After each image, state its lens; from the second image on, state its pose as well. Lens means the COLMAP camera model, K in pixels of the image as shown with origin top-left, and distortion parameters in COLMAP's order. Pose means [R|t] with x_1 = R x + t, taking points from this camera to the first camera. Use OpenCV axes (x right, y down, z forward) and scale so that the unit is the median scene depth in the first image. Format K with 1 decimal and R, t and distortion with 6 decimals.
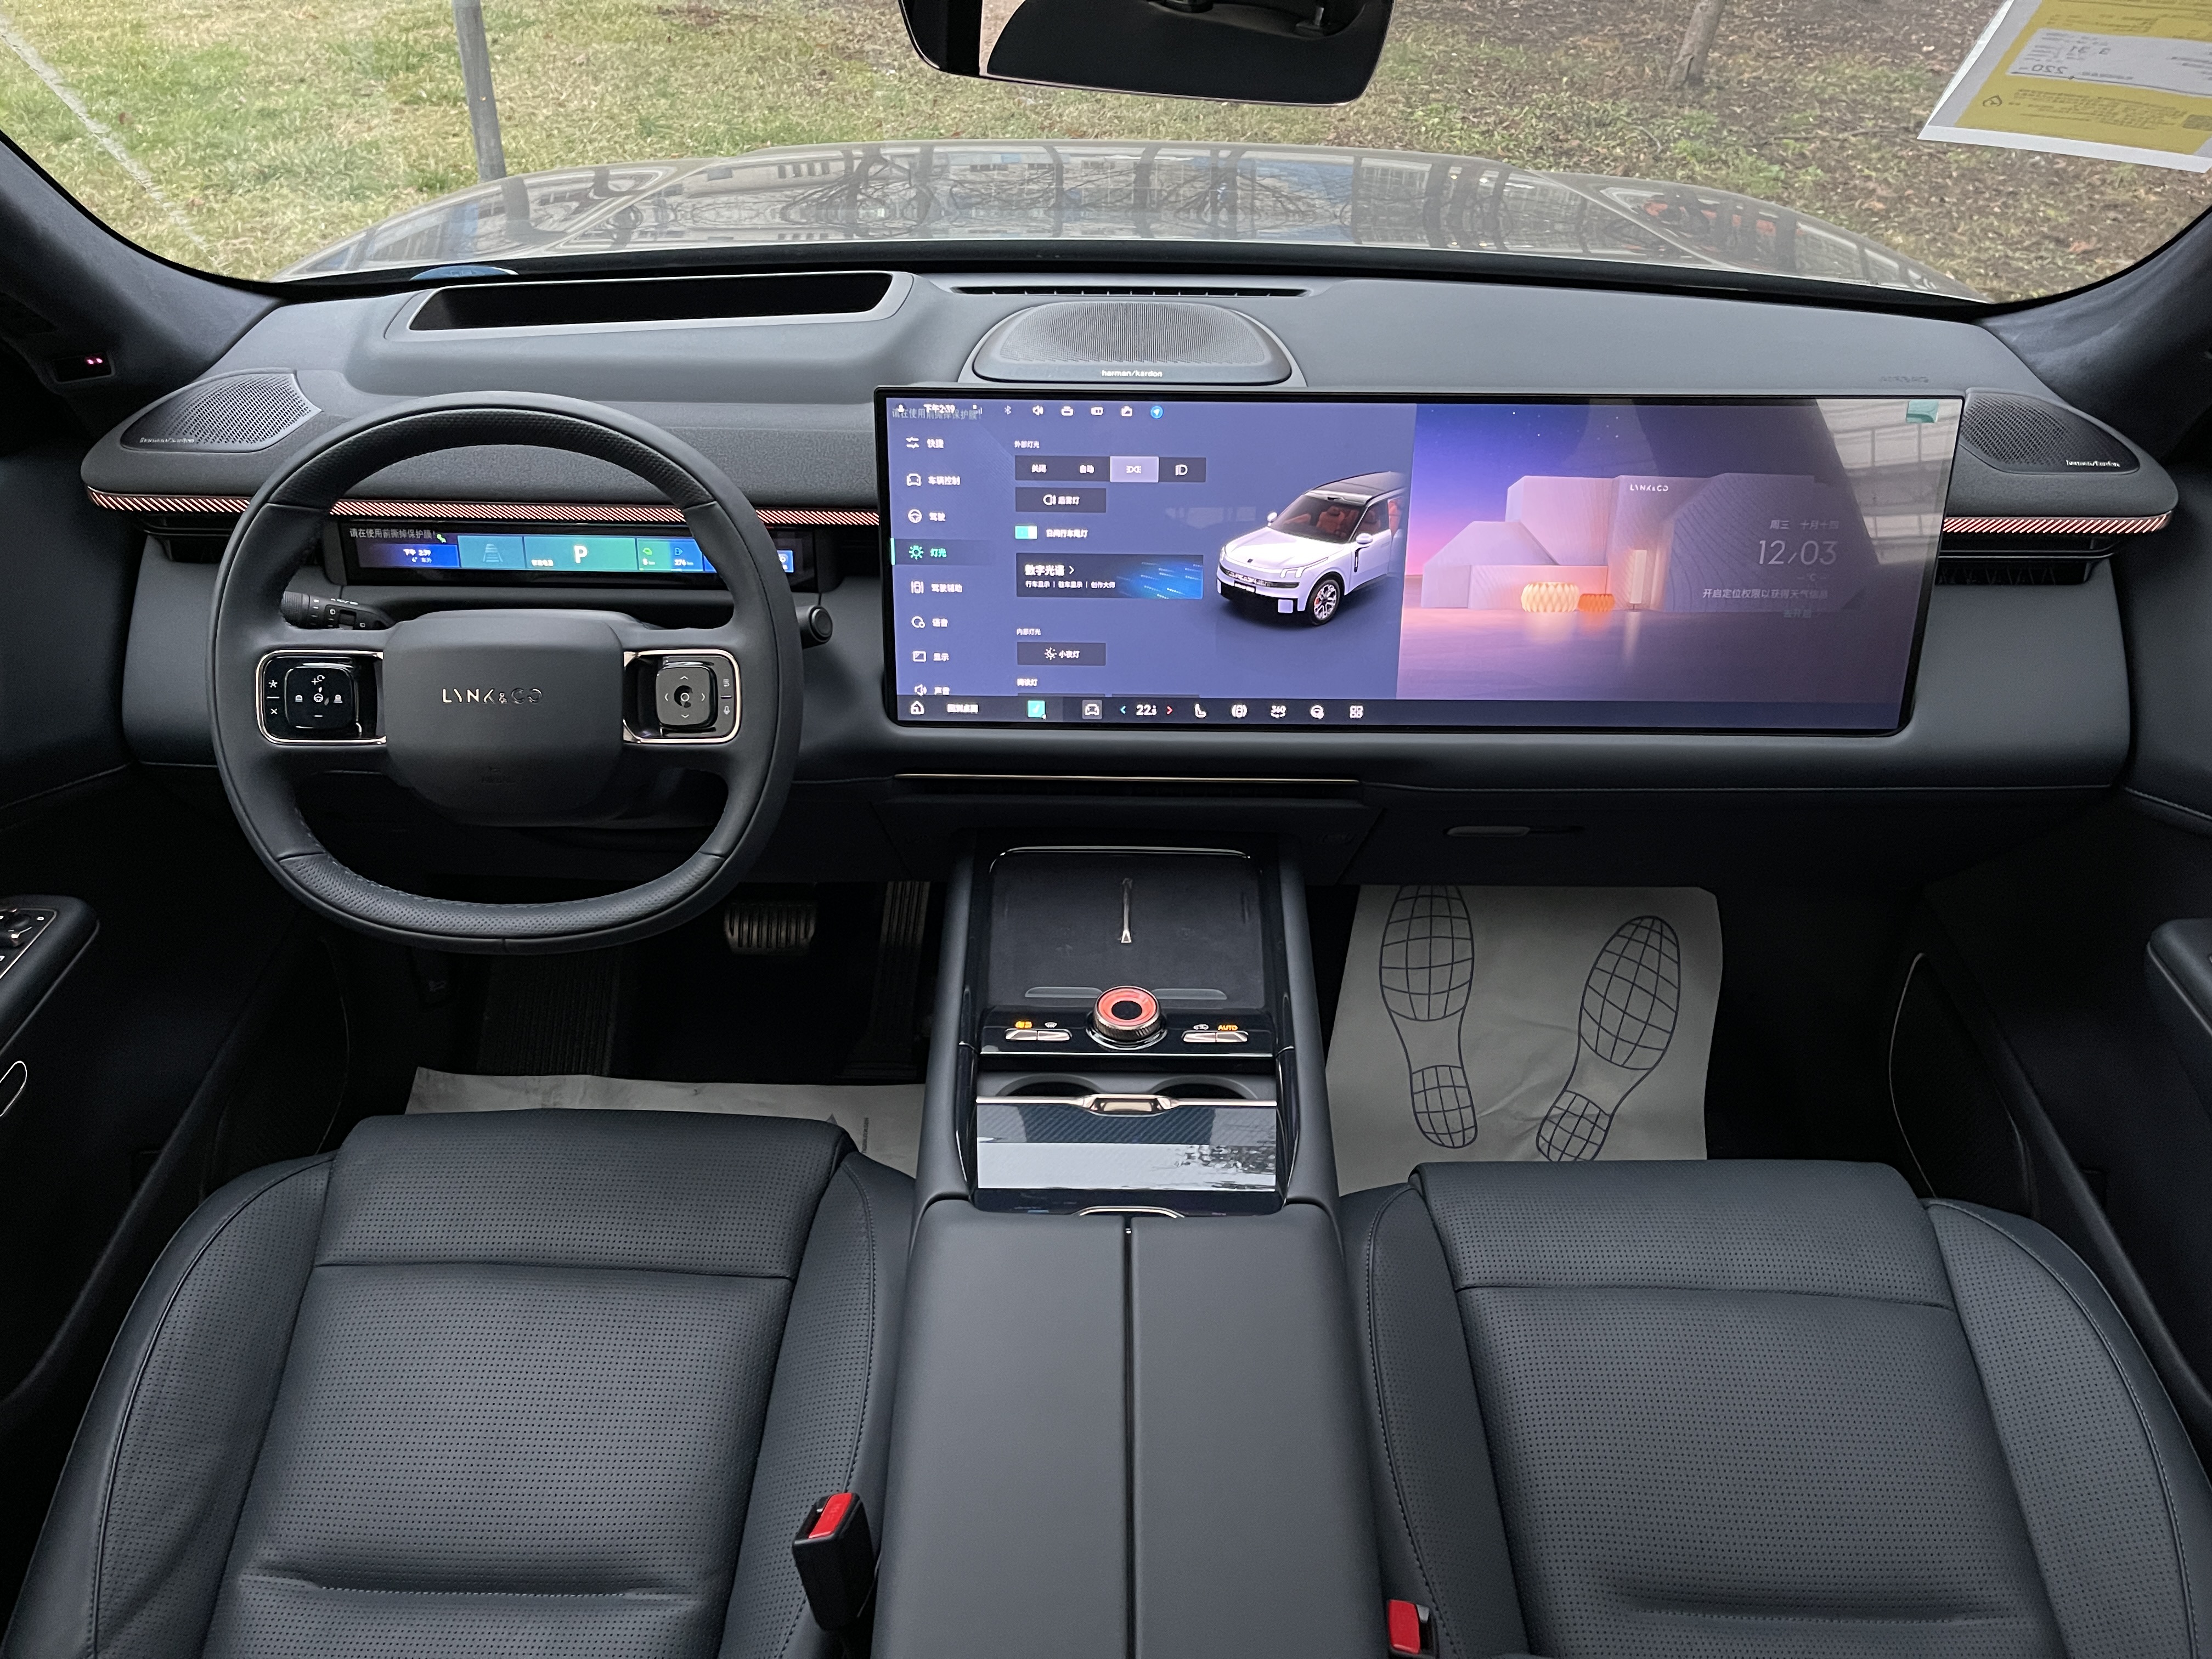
lens RADIAL K [[1732.1, 0, 1106.0], [0, 1732.1, 829.5], [0, 0, 1]] dist [0.054825, -0.000467]
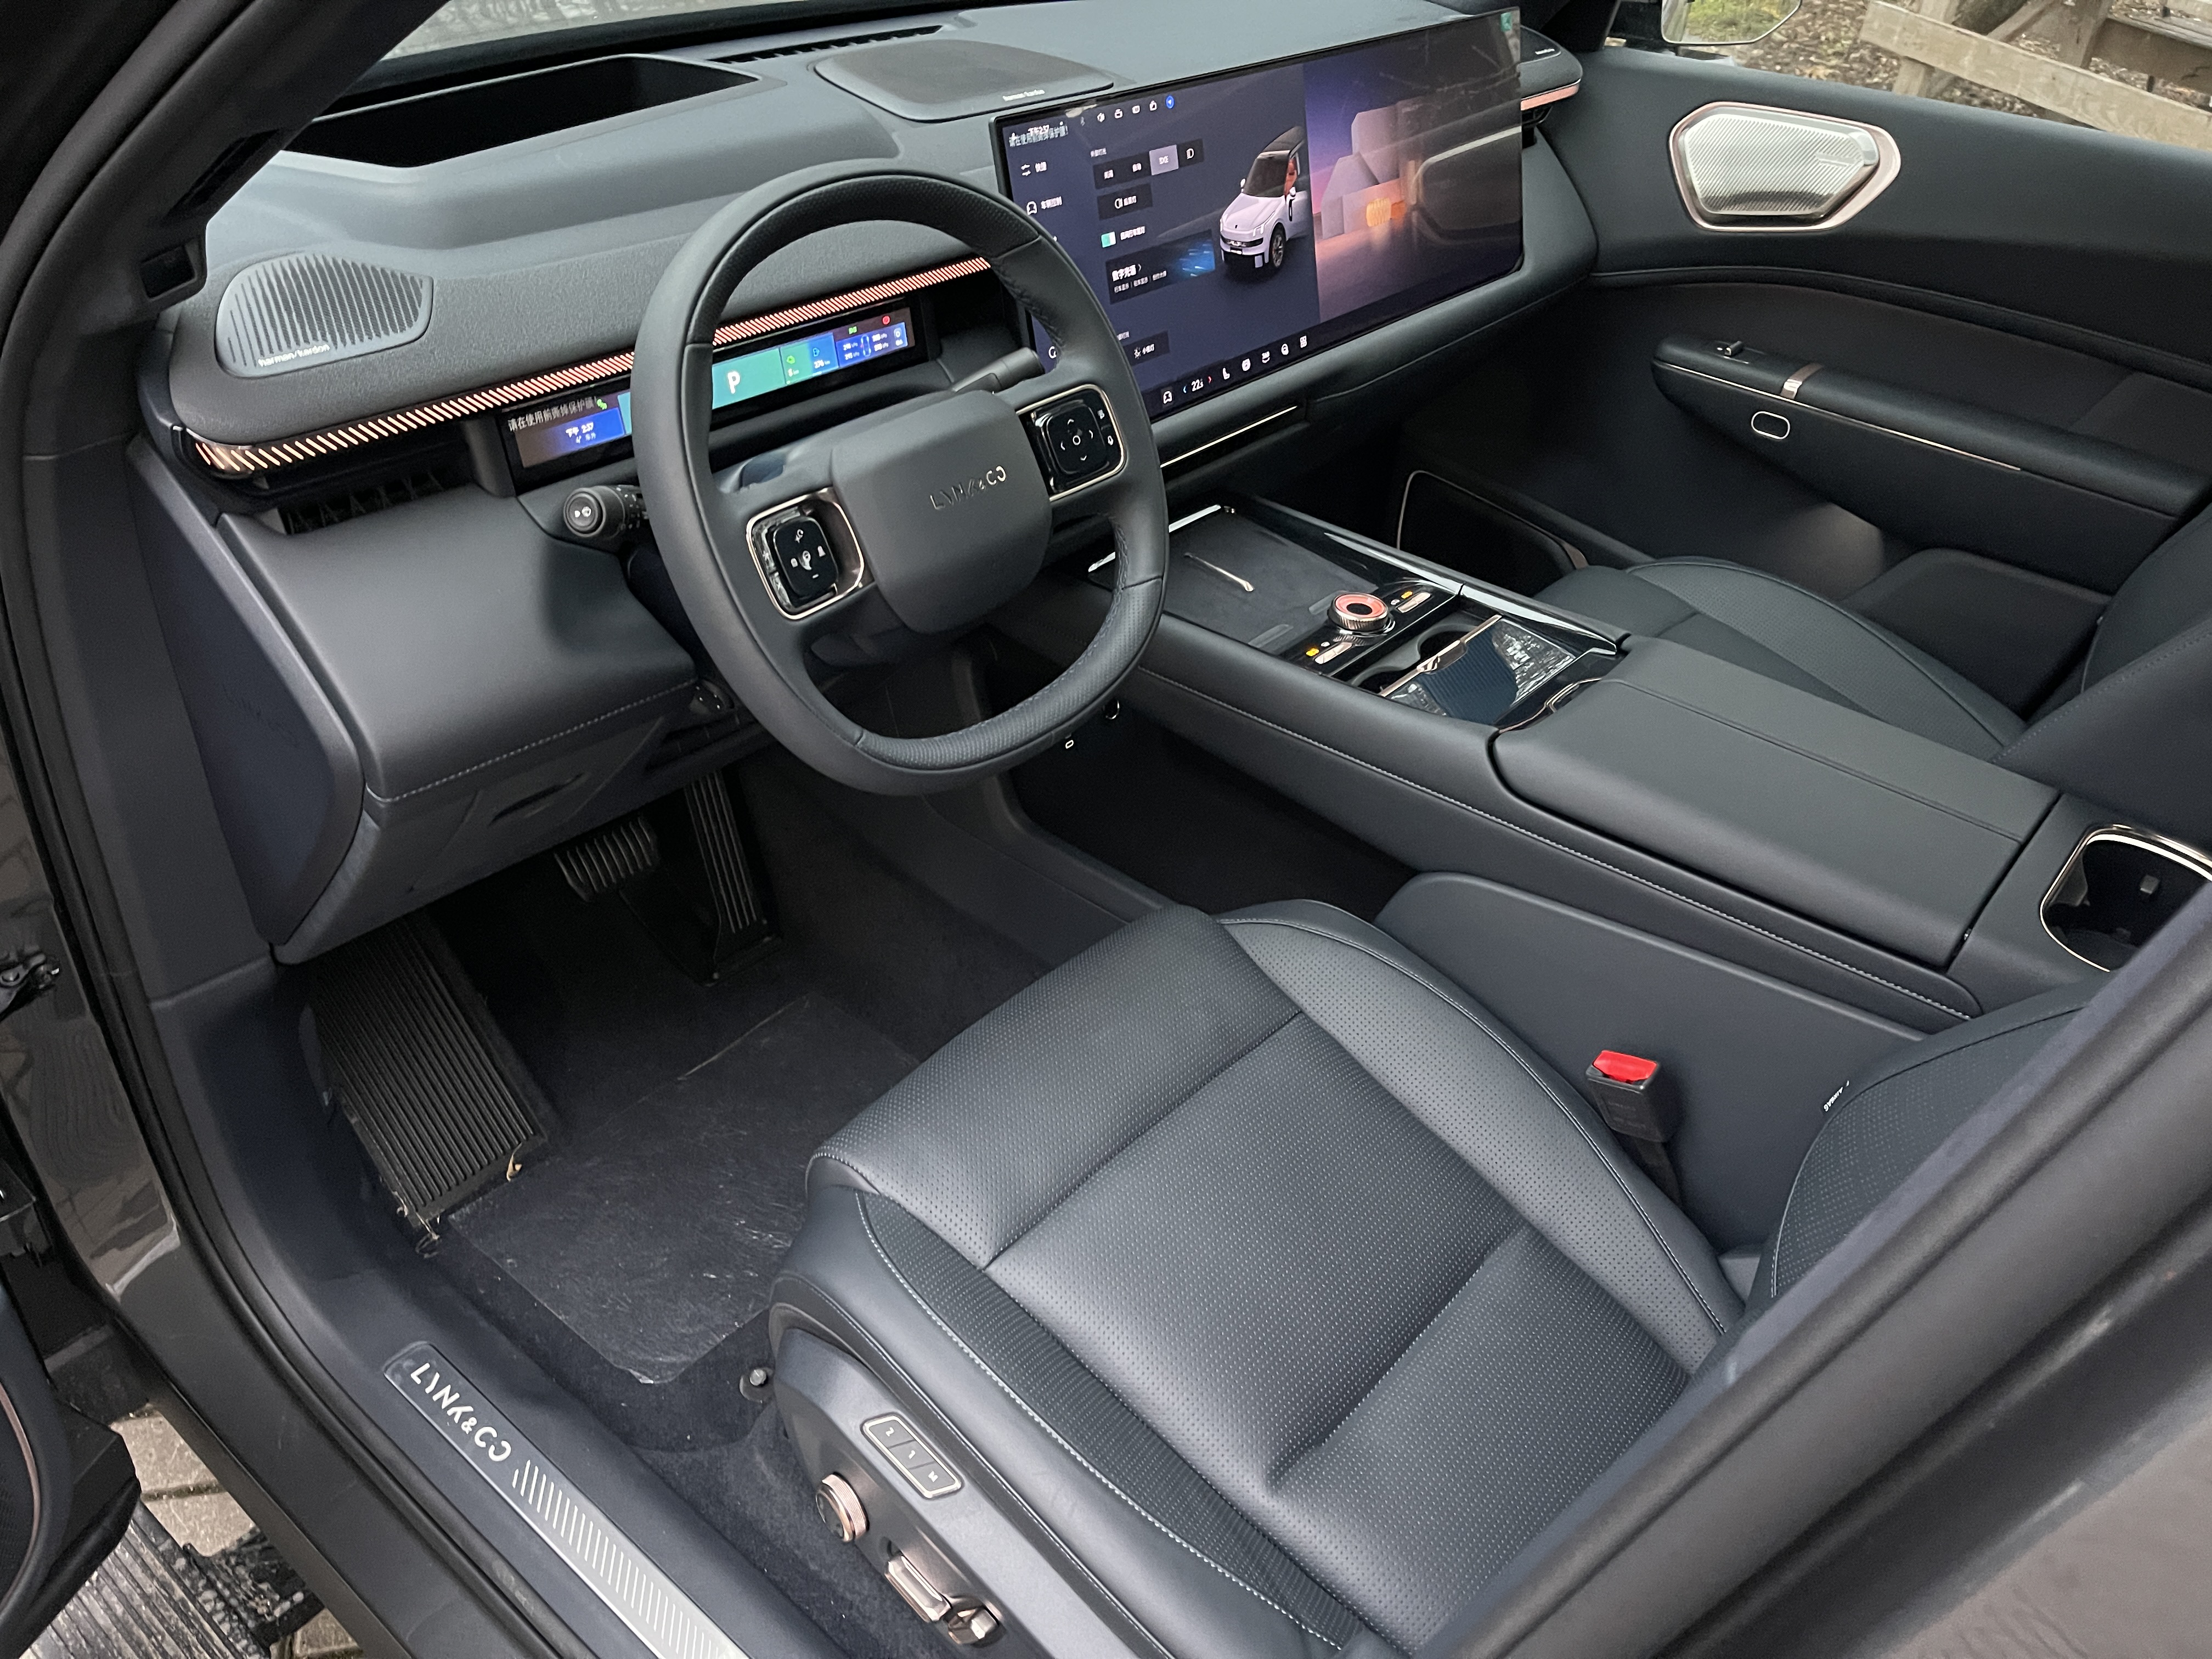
lens RADIAL K [[1732.1, 0, 1106.0], [0, 1732.1, 829.5], [0, 0, 1]] dist [0.054825, -0.000467]
pose [[0.642701, -0.416392, 0.643082, -0.881672], [0.383856, 0.901460, 0.200061, -0.058810], [-0.663016, 0.118272, 0.739203, 0.248964]]
